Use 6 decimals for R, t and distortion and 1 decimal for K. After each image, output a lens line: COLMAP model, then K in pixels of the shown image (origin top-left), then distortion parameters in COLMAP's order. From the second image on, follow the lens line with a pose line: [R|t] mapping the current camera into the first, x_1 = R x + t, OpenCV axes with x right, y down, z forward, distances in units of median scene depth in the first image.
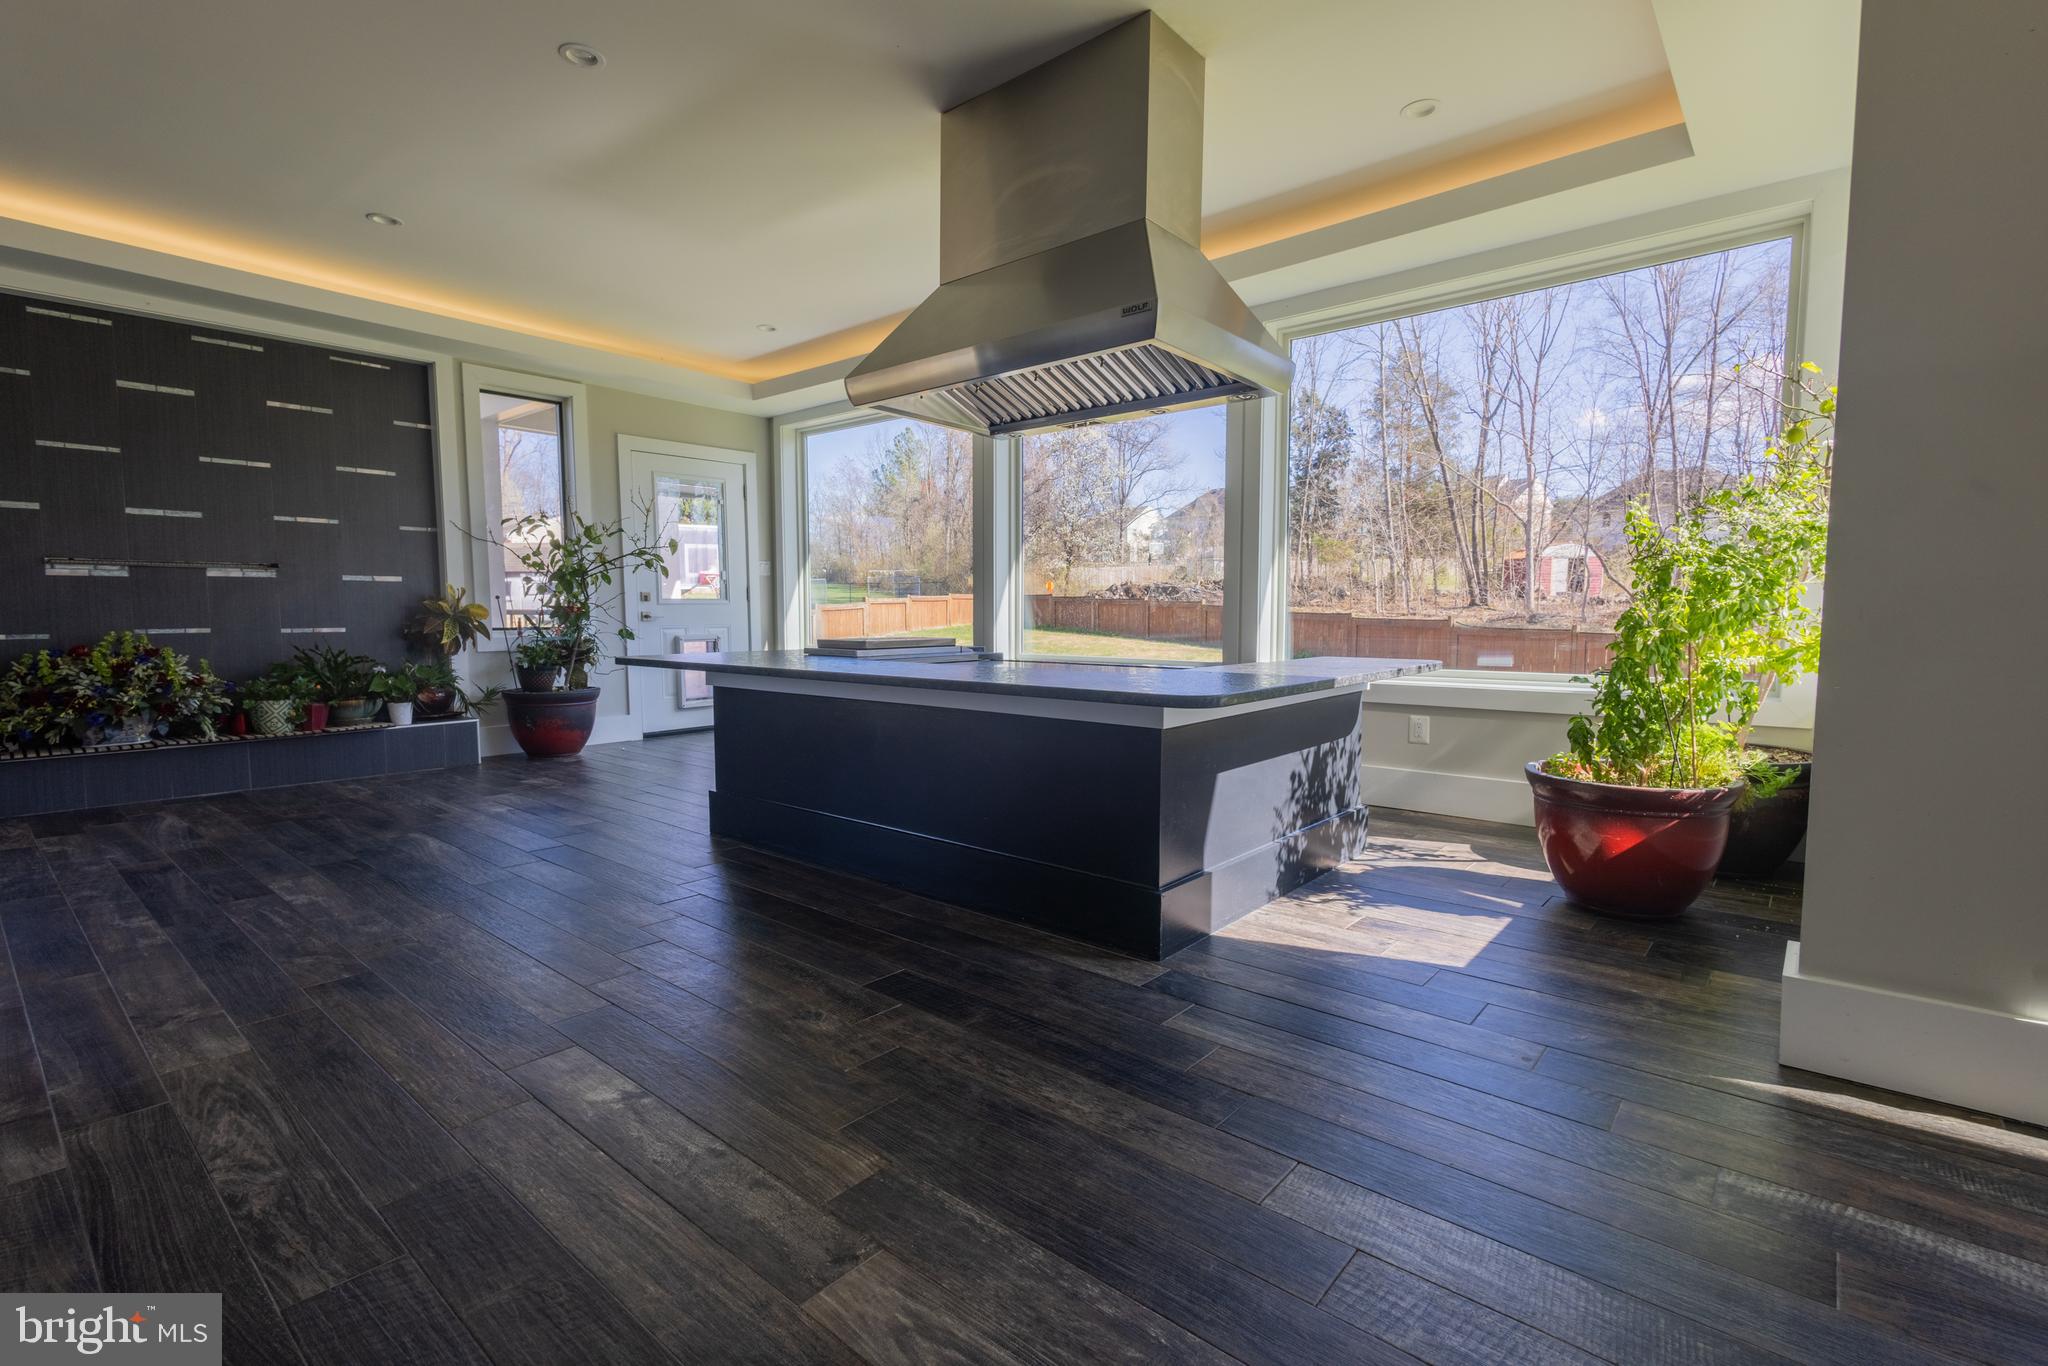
lens RADIAL K [[929.0, 0, 1033.3], [0, 929.0, 685.7], [0, 0, 1]] dist [-0.001561, -0.000861]
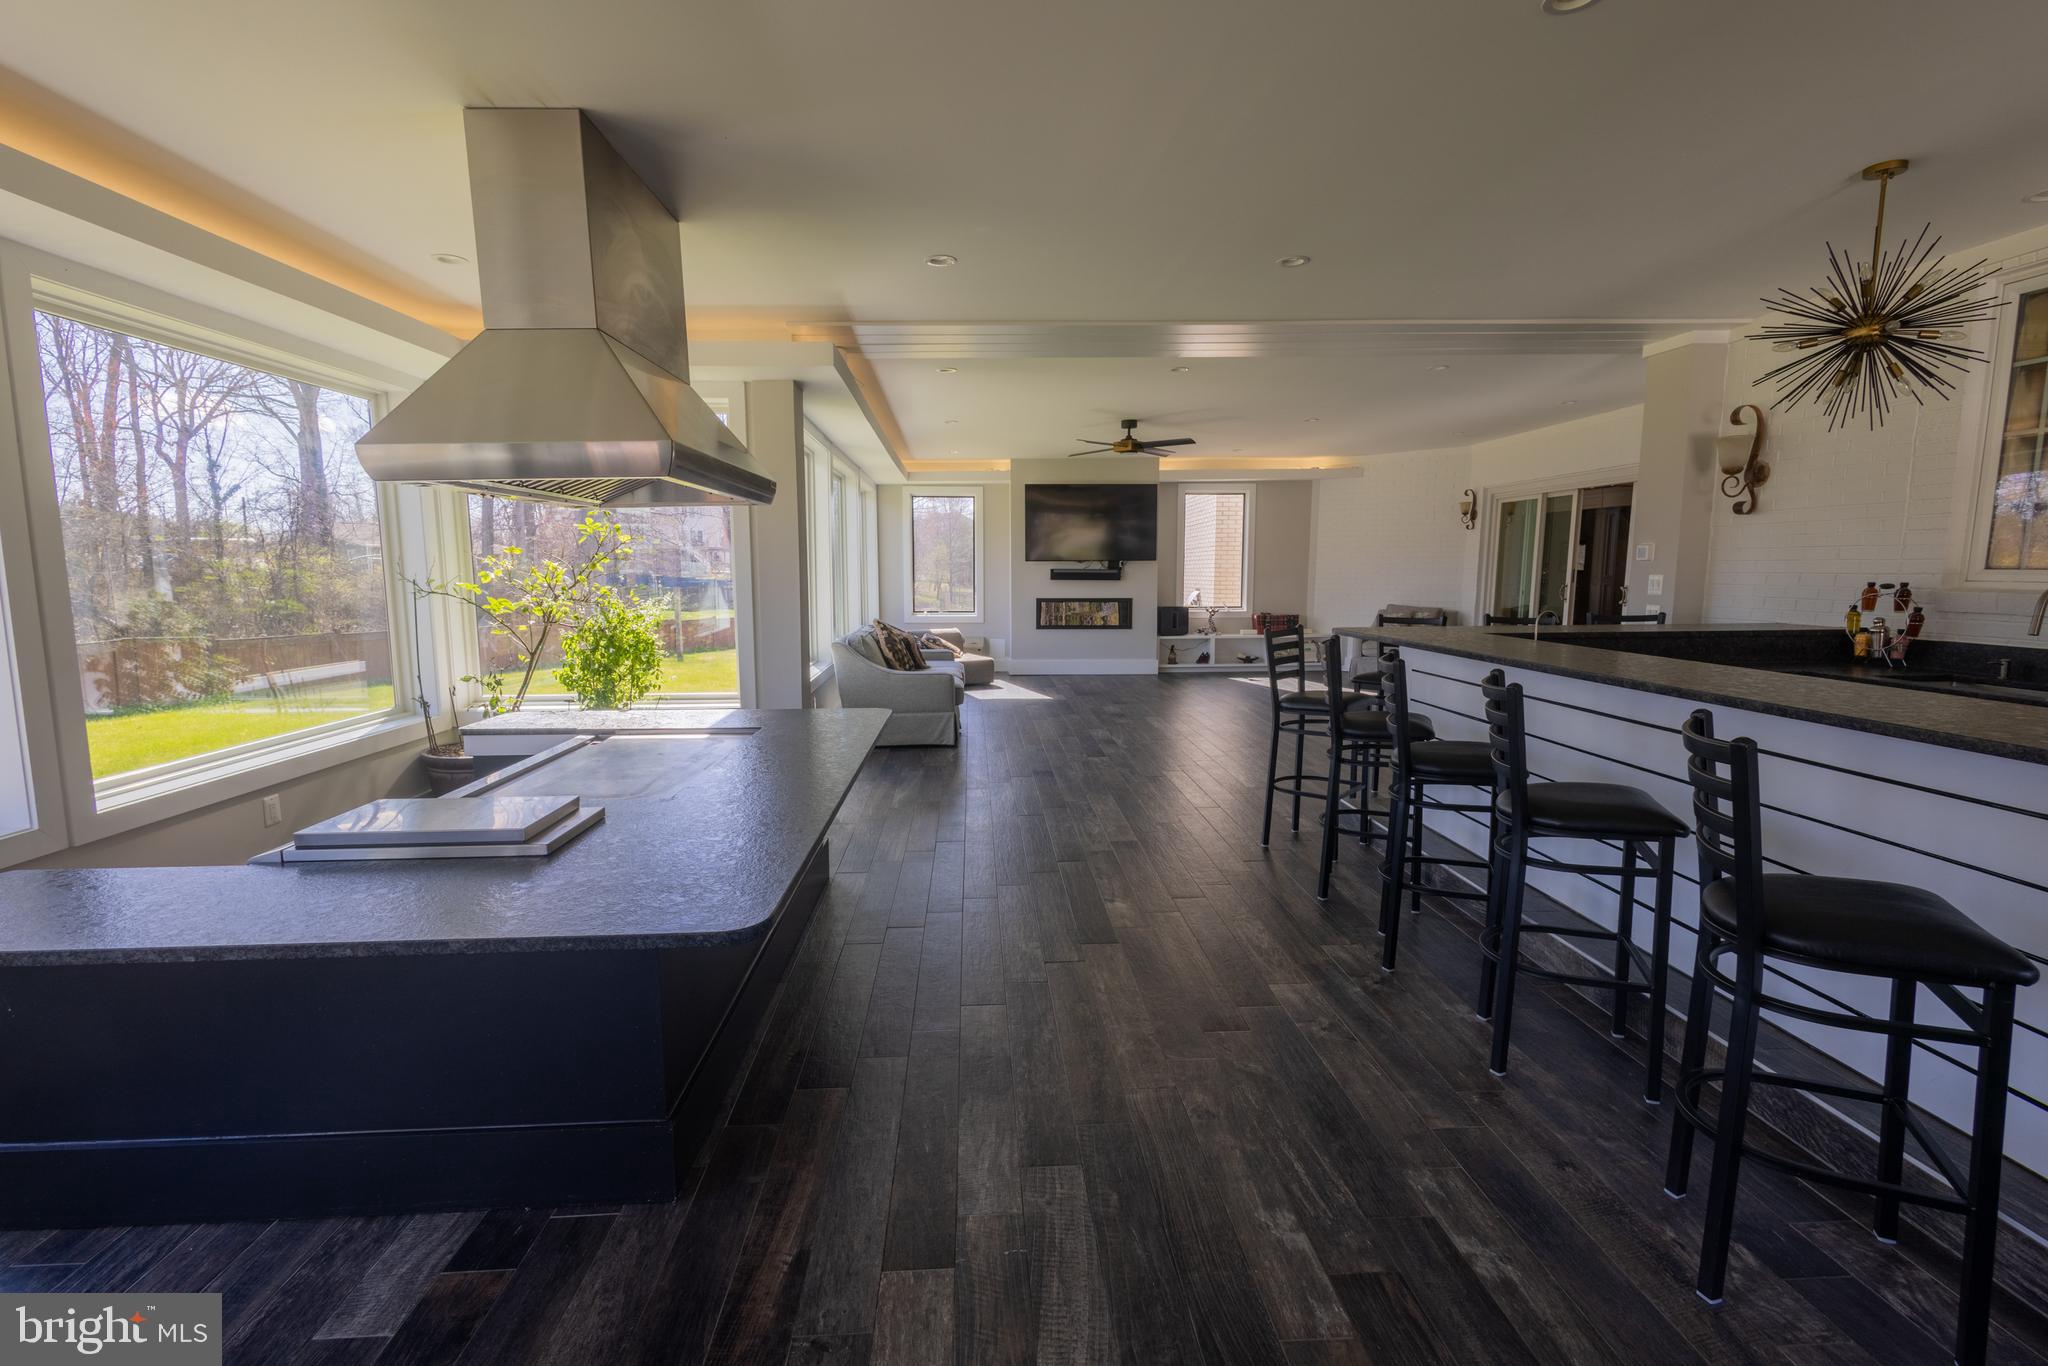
lens RADIAL K [[929.0, 0, 1021.0], [0, 929.0, 681.8], [0, 0, 1]] dist [-0.001561, -0.000861]
pose [[-0.679360, -0.091638, 0.728061, -0.664178], [0.062045, 0.981445, 0.181425, -0.174656], [-0.731178, 0.168426, -0.661069, 0.906643]]
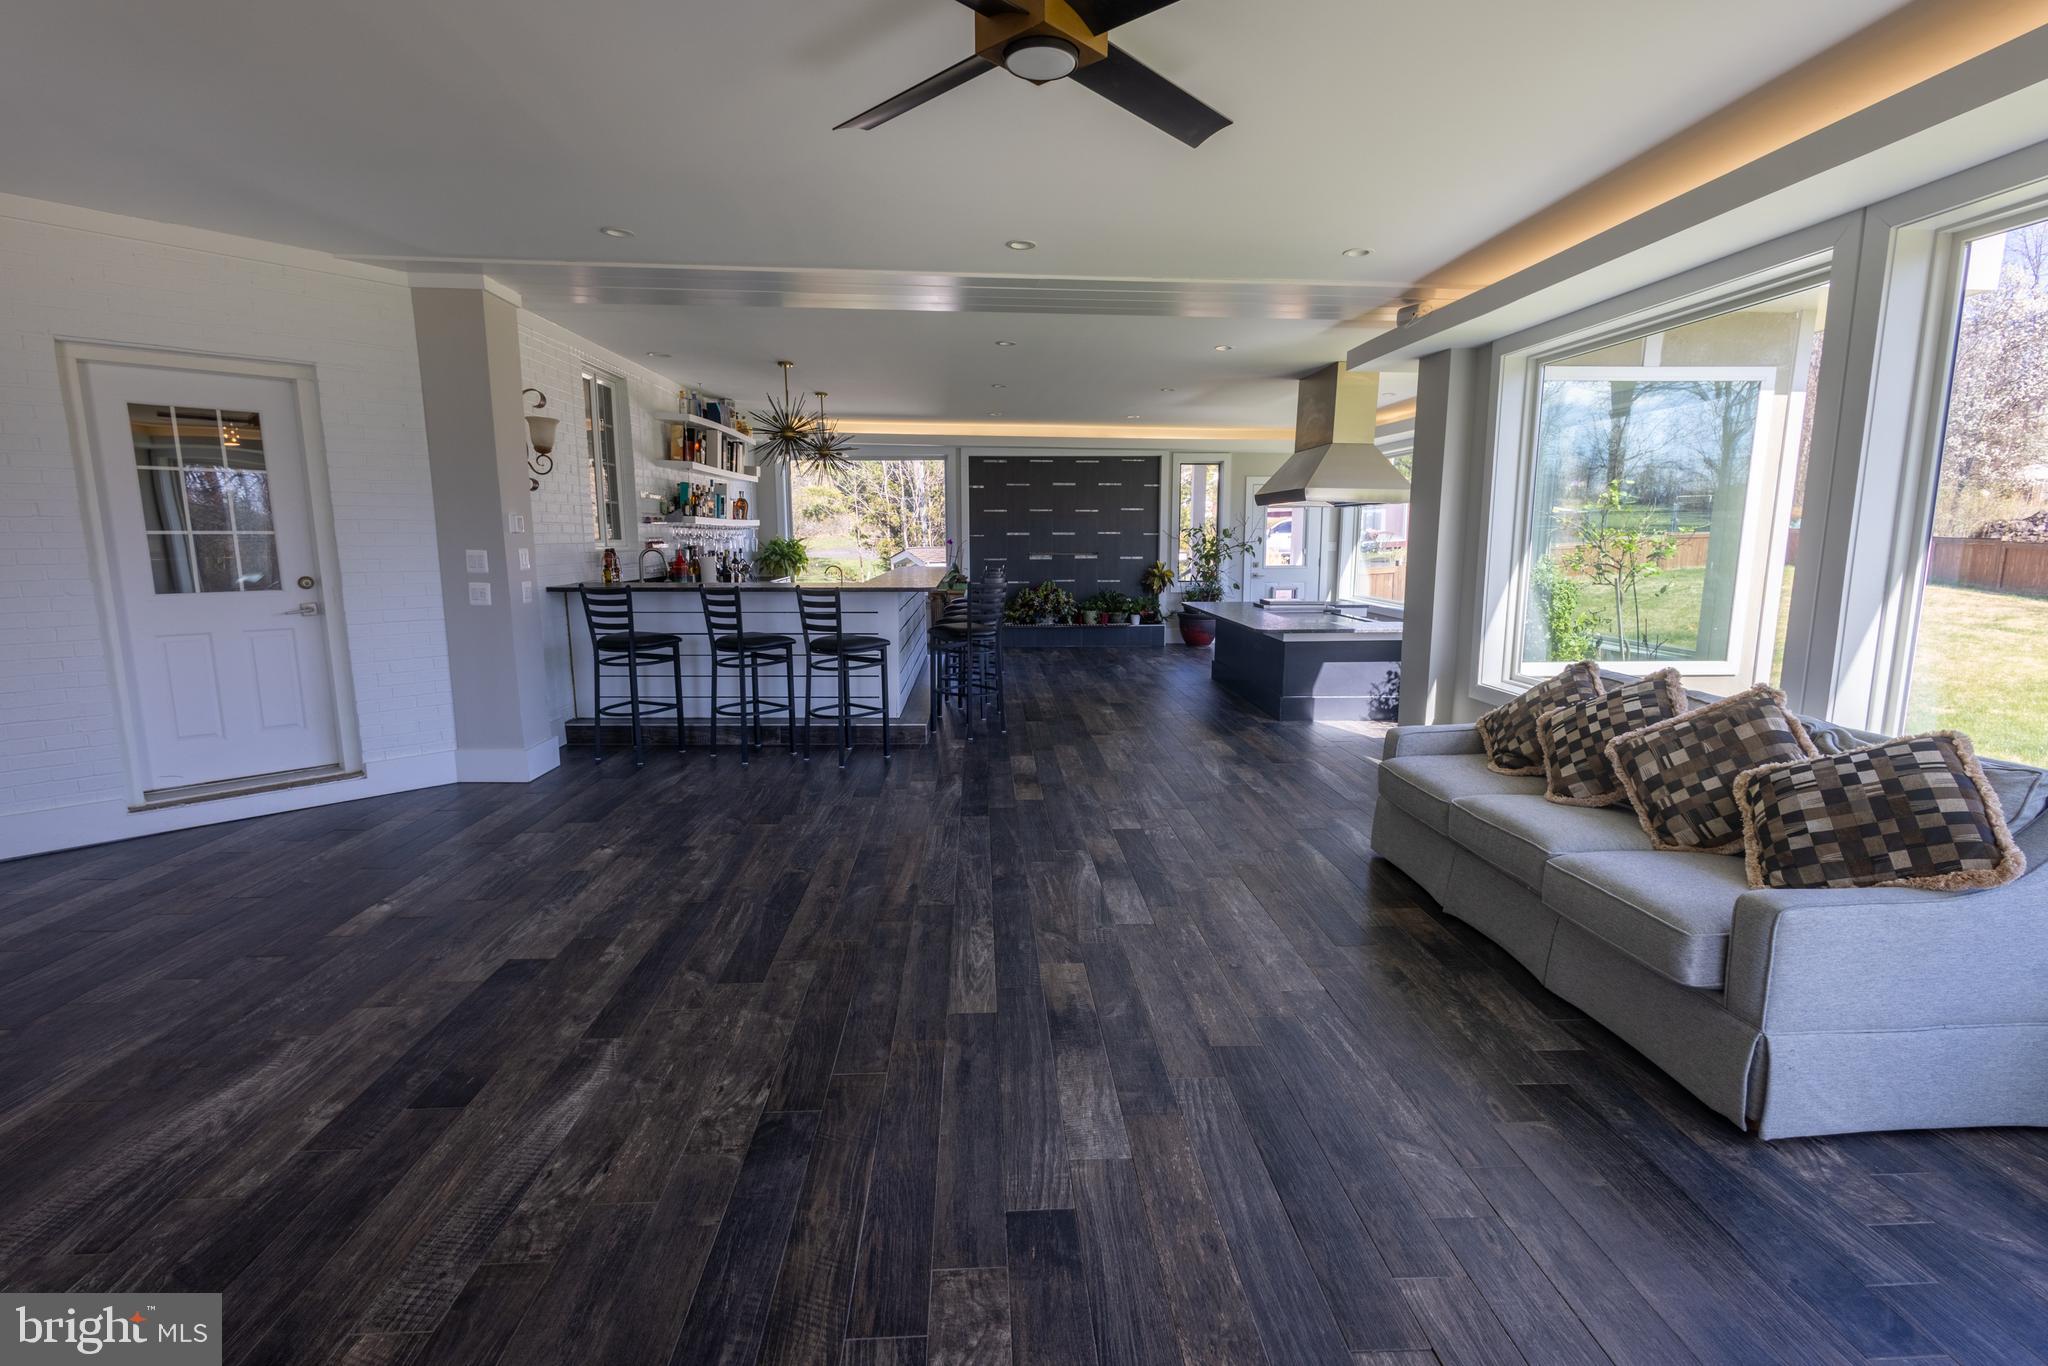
lens RADIAL K [[929.0, 0, 1027.3], [0, 929.0, 681.8], [0, 0, 1]] dist [-0.001561, -0.000861]
pose [[0.677439, 0.116374, -0.726315, 0.853246], [-0.058512, 0.992802, 0.104498, -0.043560], [0.733248, -0.028293, 0.679372, -0.778676]]
